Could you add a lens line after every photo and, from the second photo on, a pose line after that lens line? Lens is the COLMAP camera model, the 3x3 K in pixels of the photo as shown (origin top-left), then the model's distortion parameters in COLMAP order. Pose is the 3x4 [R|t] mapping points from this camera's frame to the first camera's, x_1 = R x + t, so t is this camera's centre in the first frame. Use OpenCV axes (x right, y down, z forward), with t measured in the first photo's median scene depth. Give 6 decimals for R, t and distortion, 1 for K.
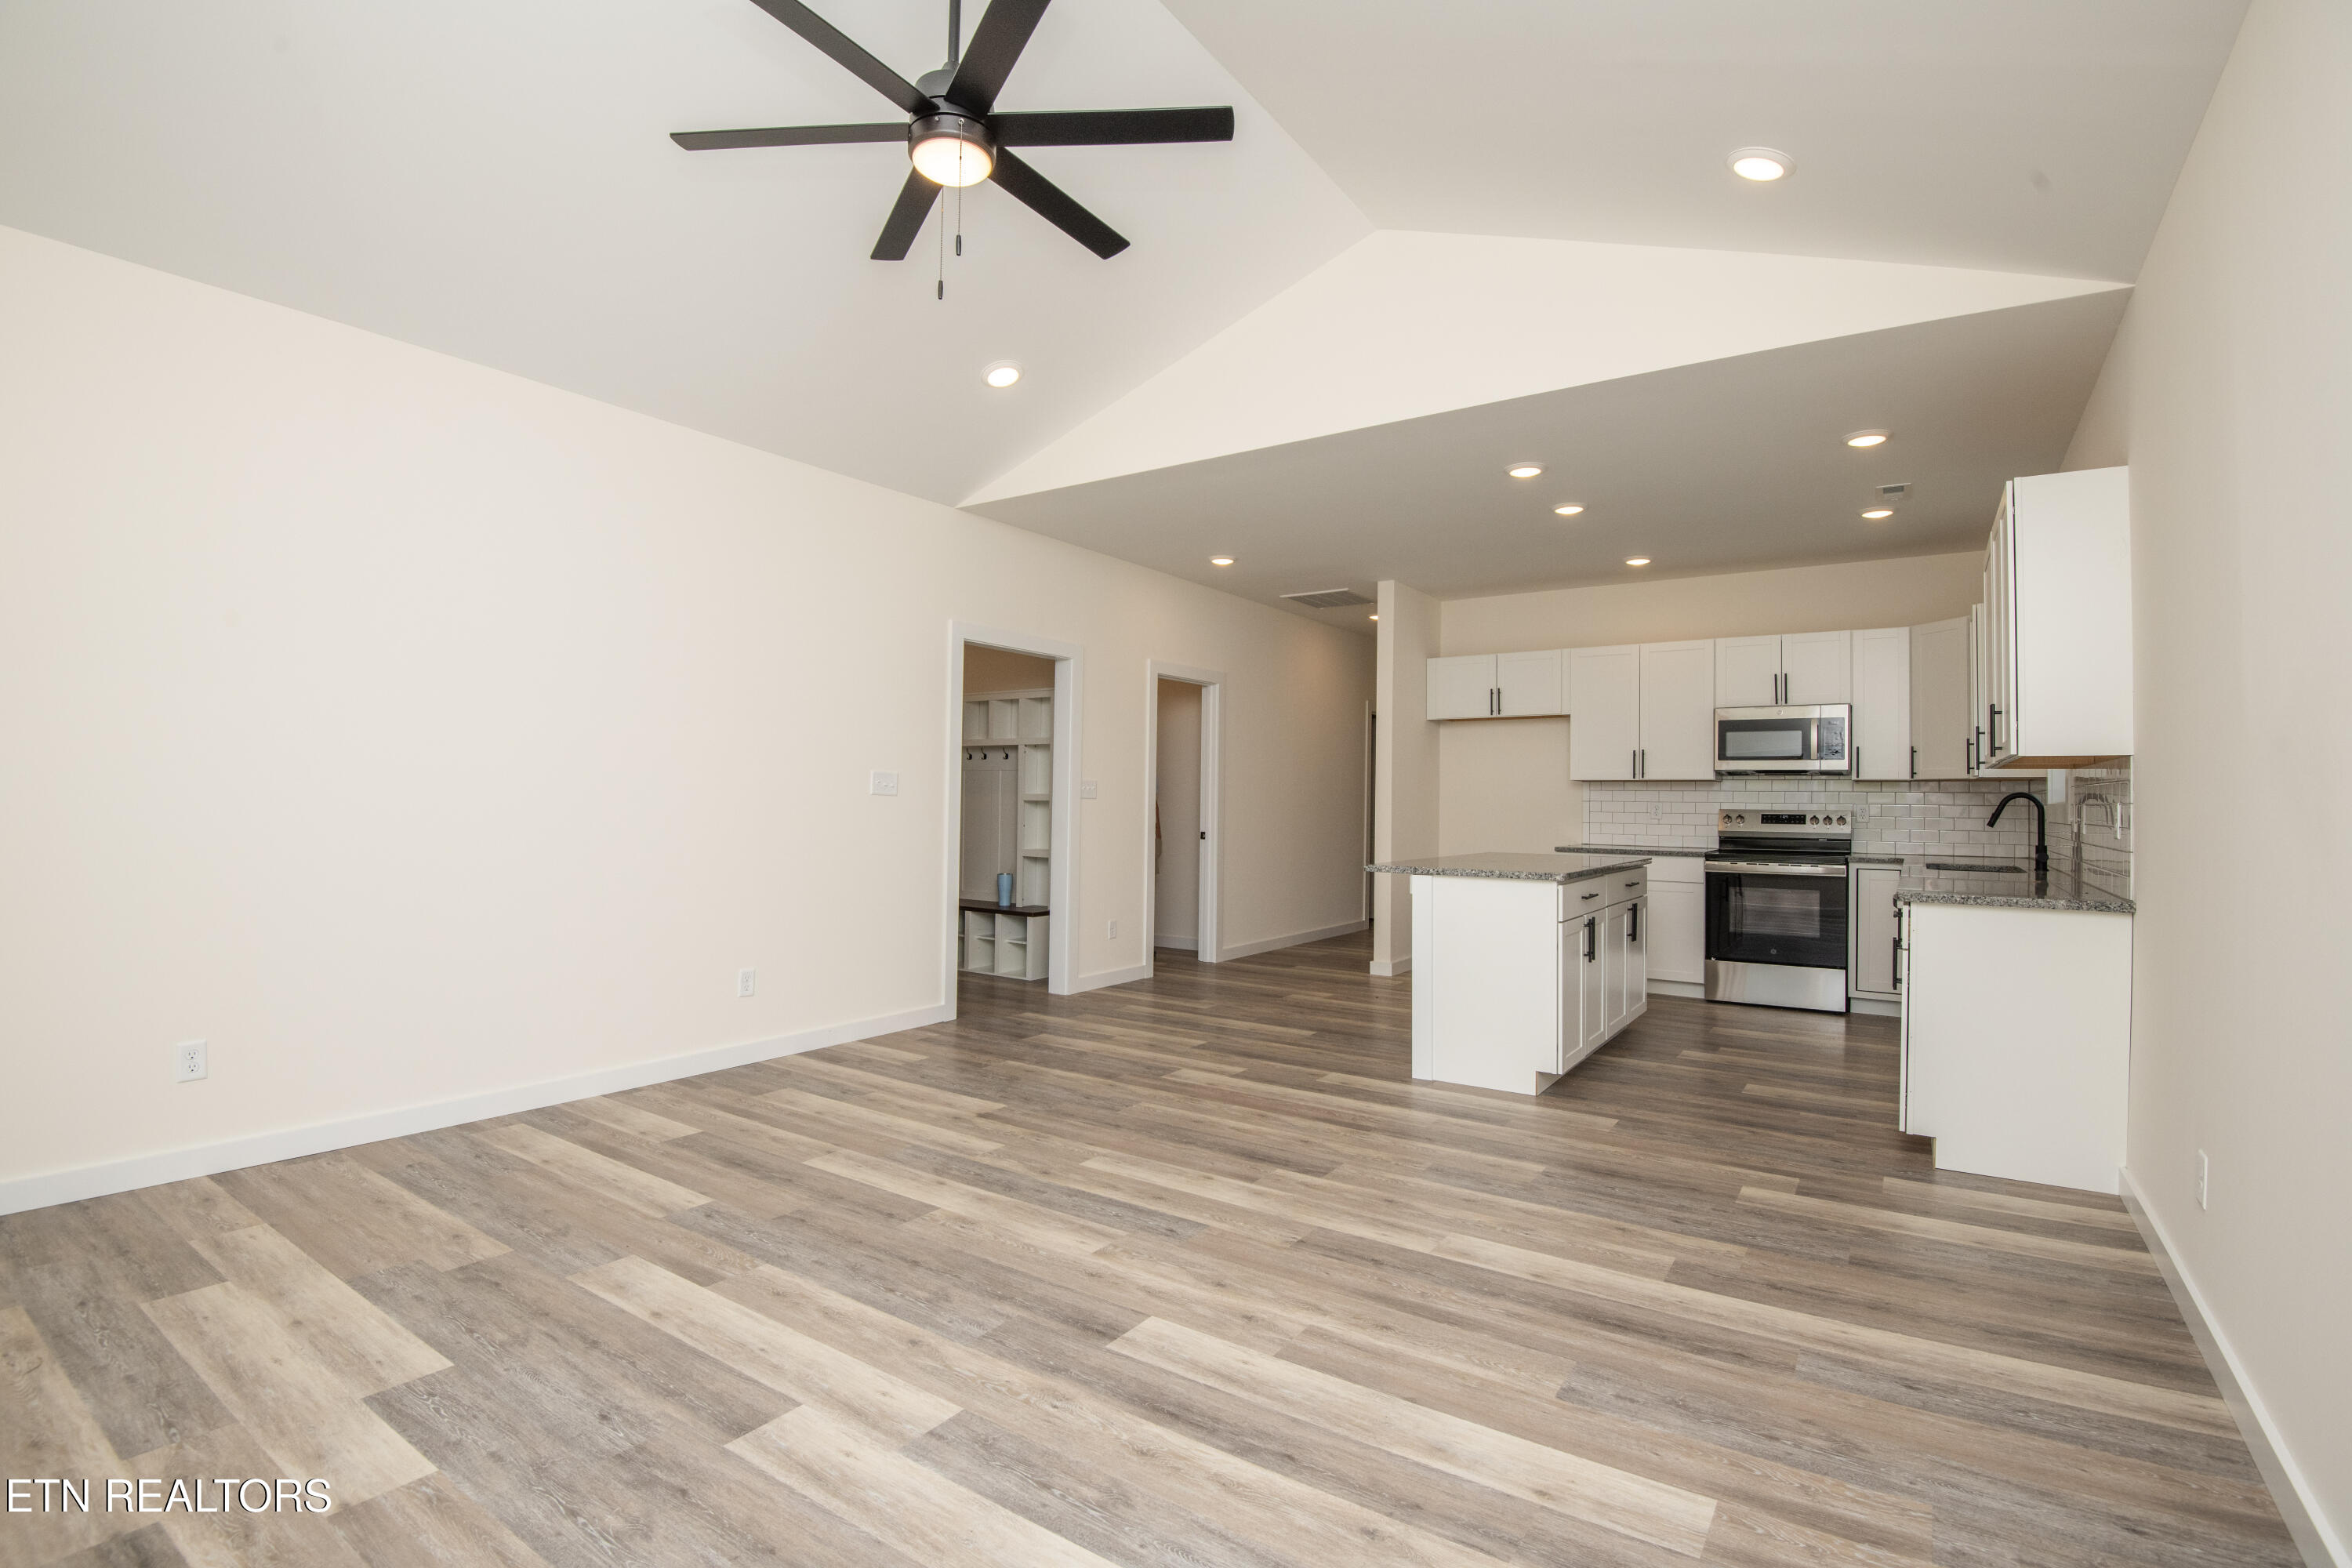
lens RADIAL K [[1090.5, 0, 1172.7], [0, 1090.5, 772.6], [0, 0, 1]] dist [-0.029787, -0.008450]
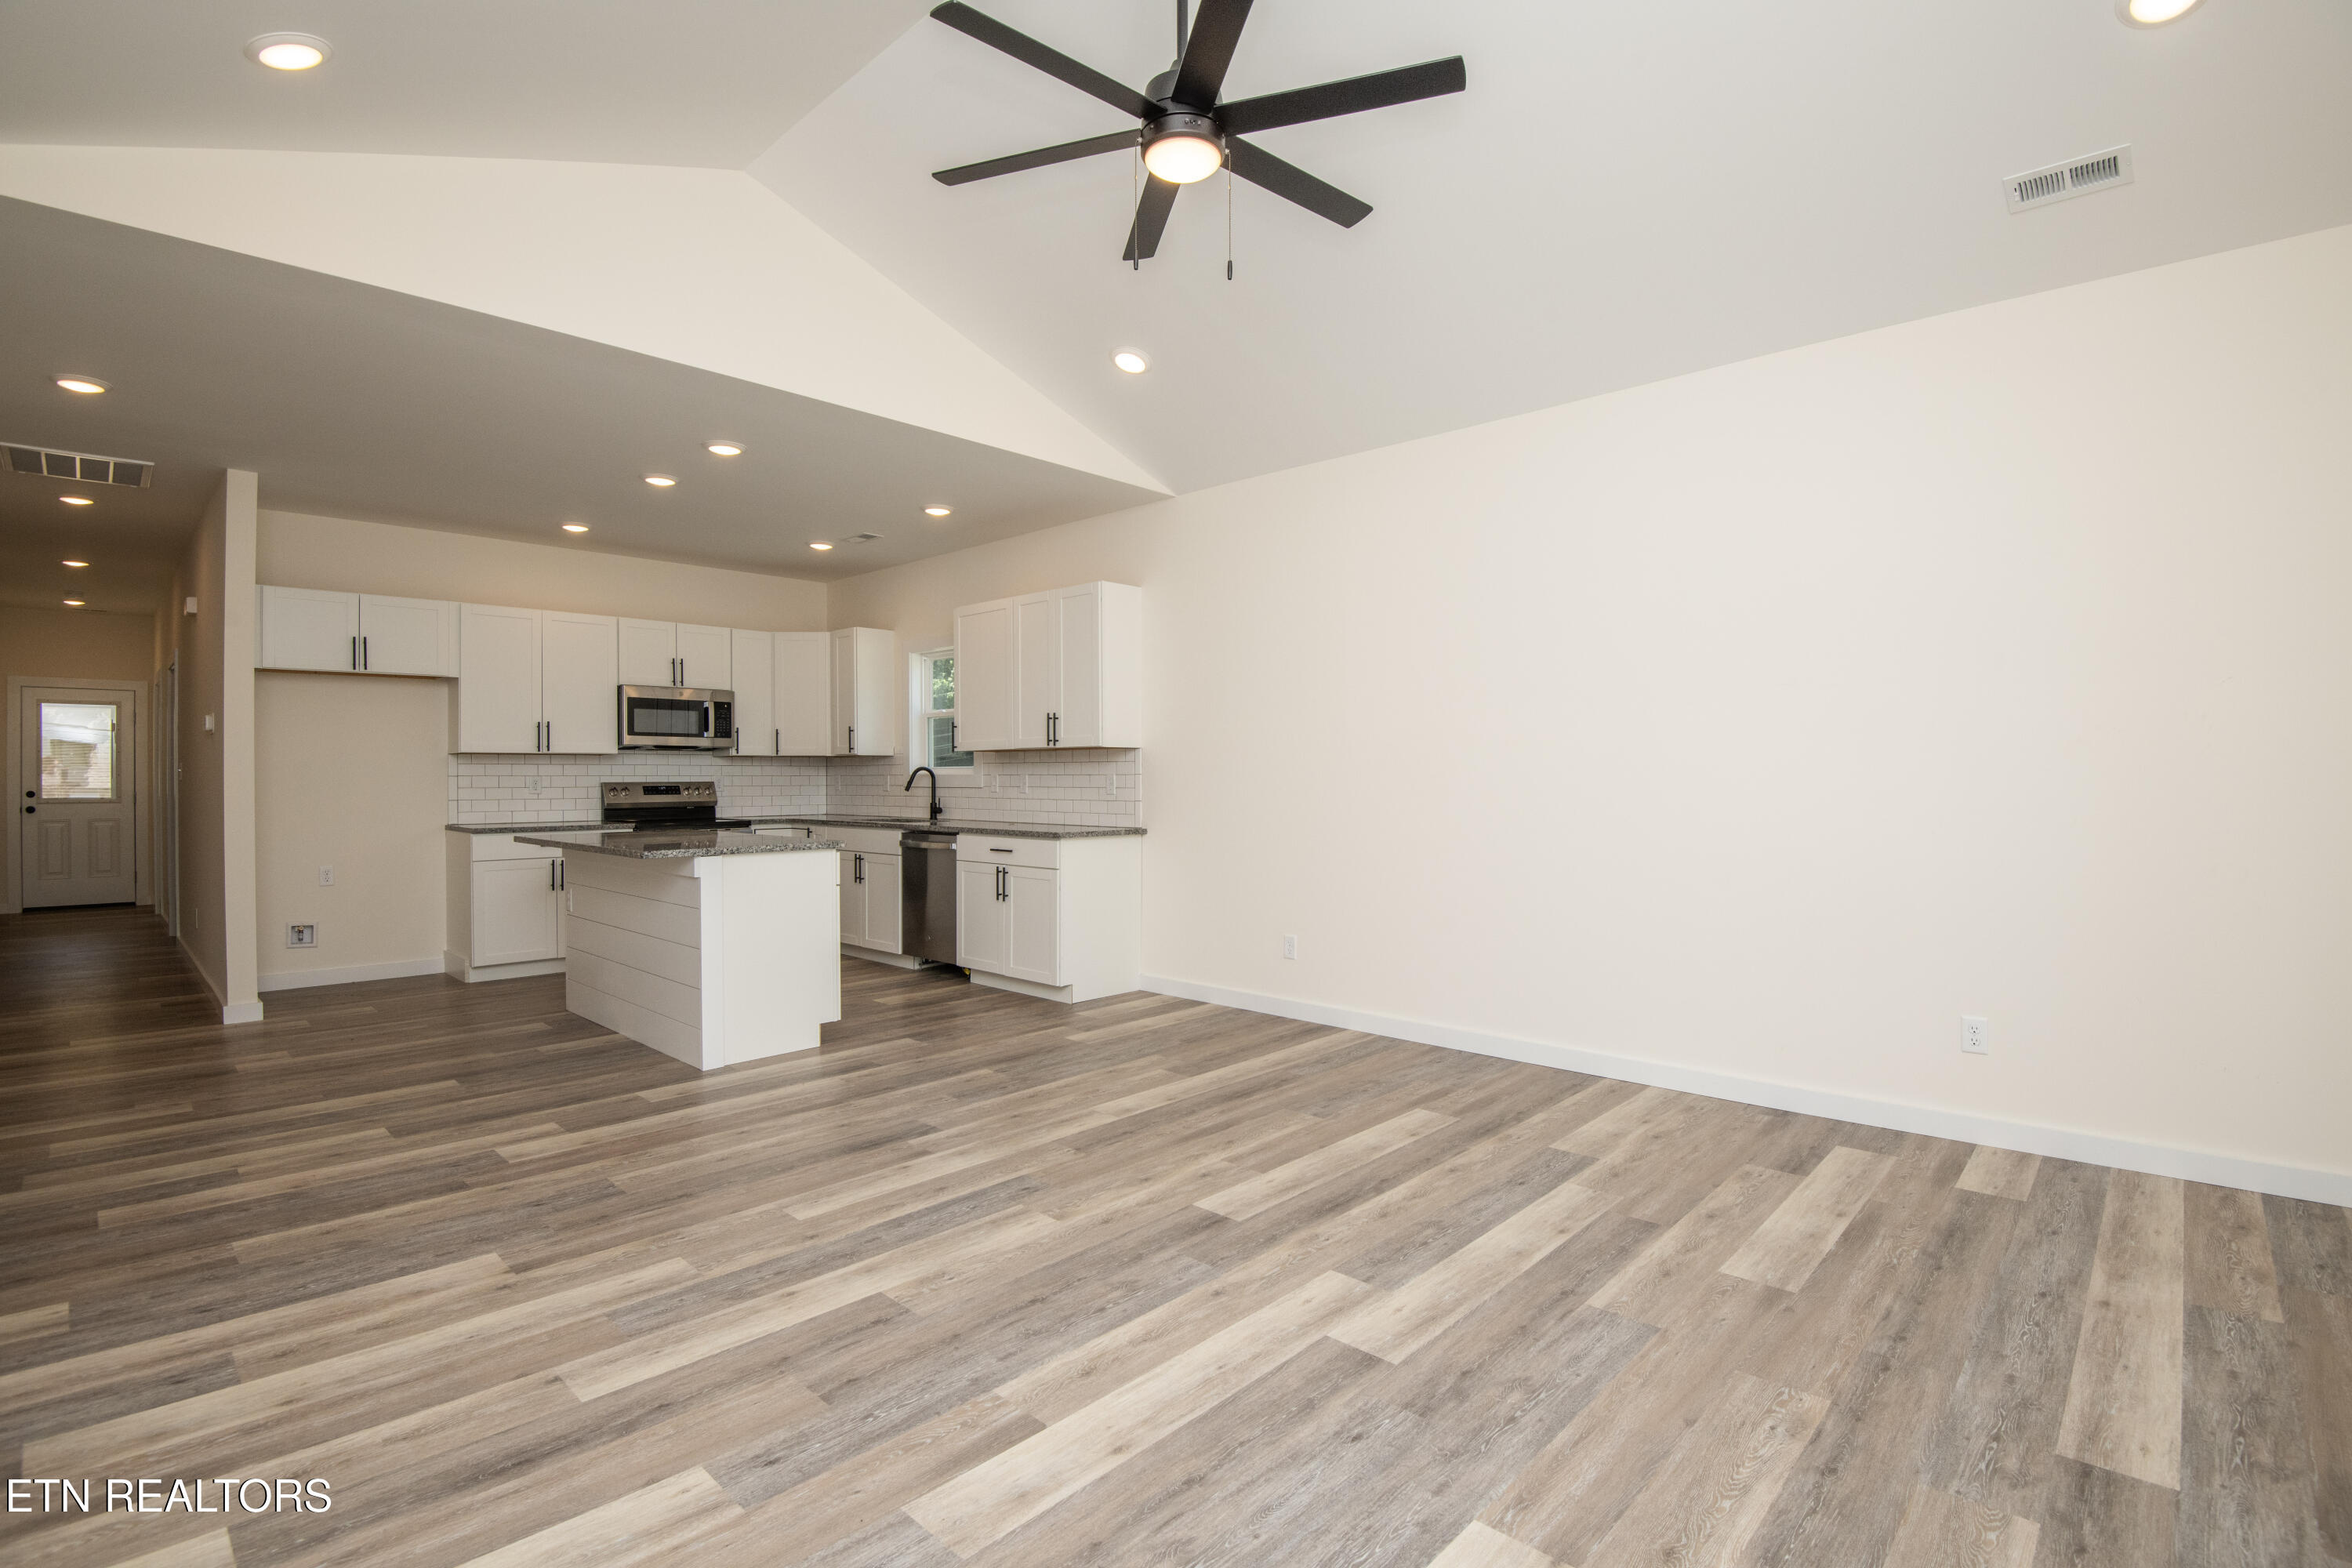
lens RADIAL K [[1090.5, 0, 1225.1], [0, 1090.5, 753.8], [0, 0, 1]] dist [-0.029787, -0.008450]
pose [[0.136376, 0.005556, 0.990642, -0.864781], [-0.014290, 0.999891, -0.003641, 0.004660], [-0.990554, -0.013660, 0.136441, 0.576505]]
